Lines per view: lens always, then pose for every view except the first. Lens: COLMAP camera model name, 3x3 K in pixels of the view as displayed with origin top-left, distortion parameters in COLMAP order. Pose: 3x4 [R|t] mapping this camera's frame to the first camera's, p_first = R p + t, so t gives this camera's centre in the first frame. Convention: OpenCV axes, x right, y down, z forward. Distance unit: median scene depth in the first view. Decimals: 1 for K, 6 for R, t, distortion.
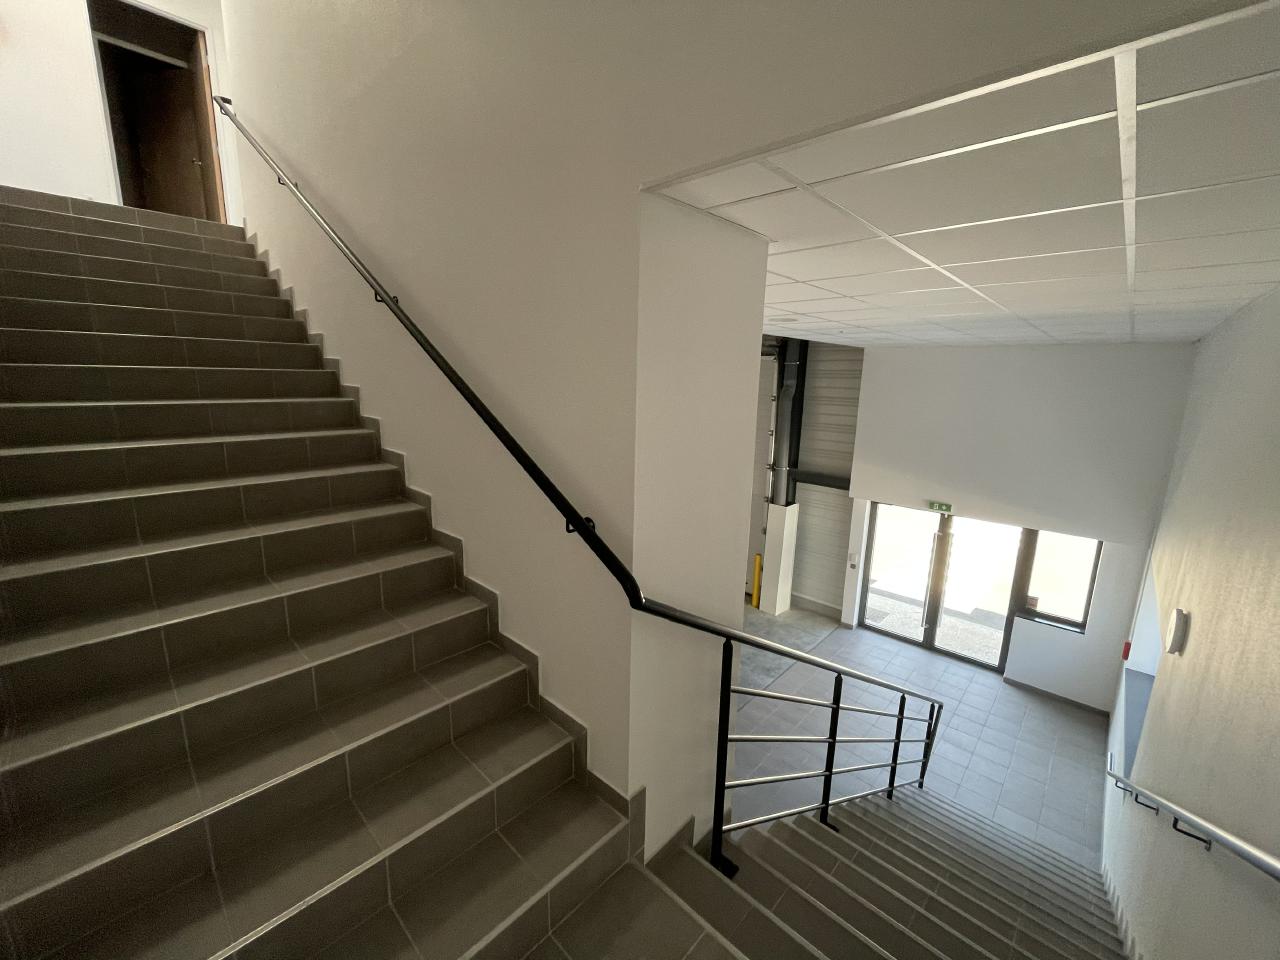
lens RADIAL K [[514.4, 0, 638.9], [0, 514.4, 476.0], [0, 0, 1]] dist [0.000360, 0.000032]
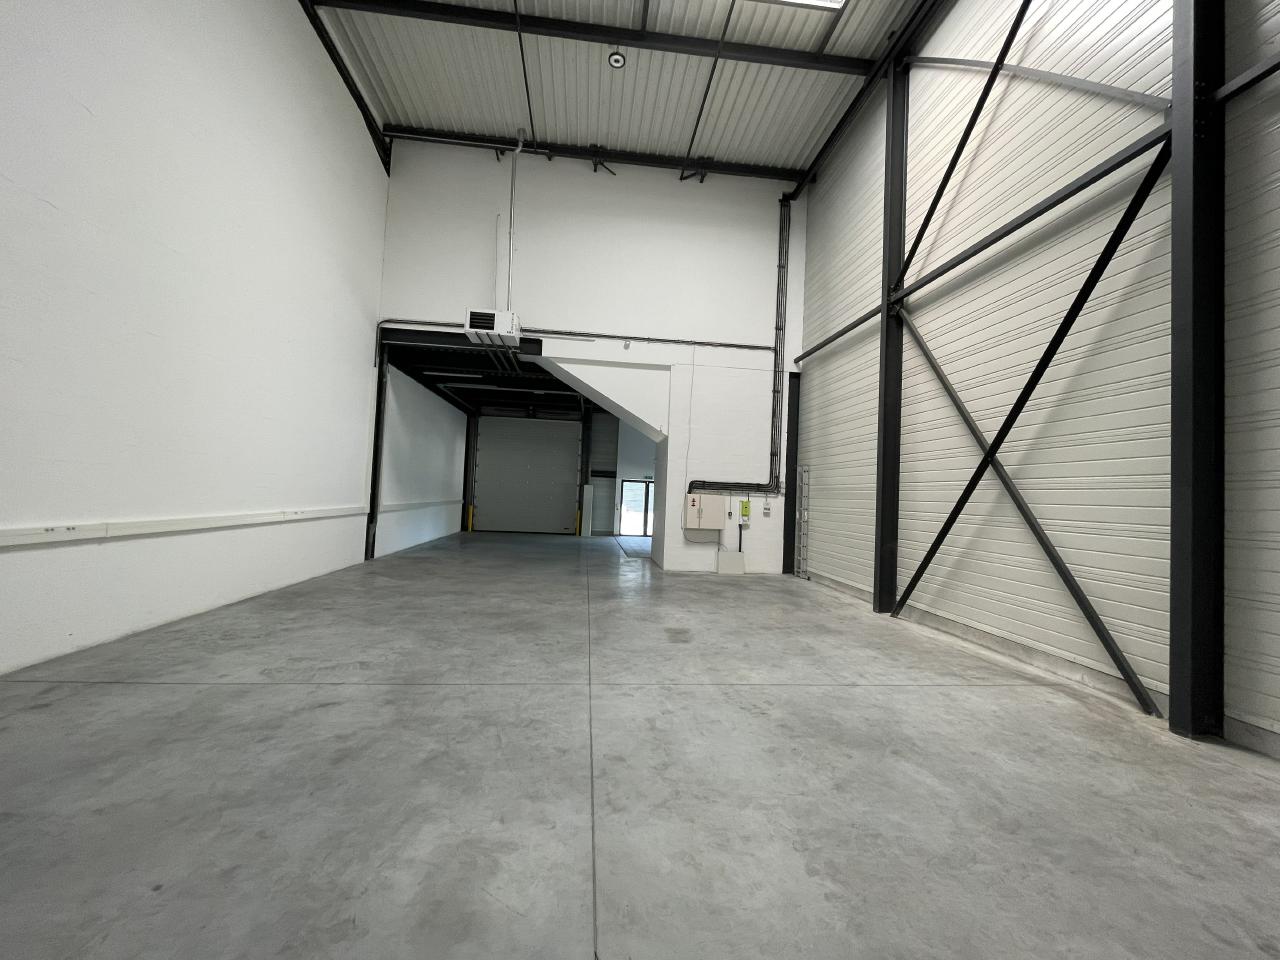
lens RADIAL K [[514.4, 0, 638.9], [0, 514.4, 476.0], [0, 0, 1]] dist [0.000360, 0.000032]
pose [[0.648750, 0.029464, 0.760431, -1.334992], [0.129247, 0.980467, -0.148254, 0.386144], [-0.749946, 0.194463, 0.632270, -0.626461]]
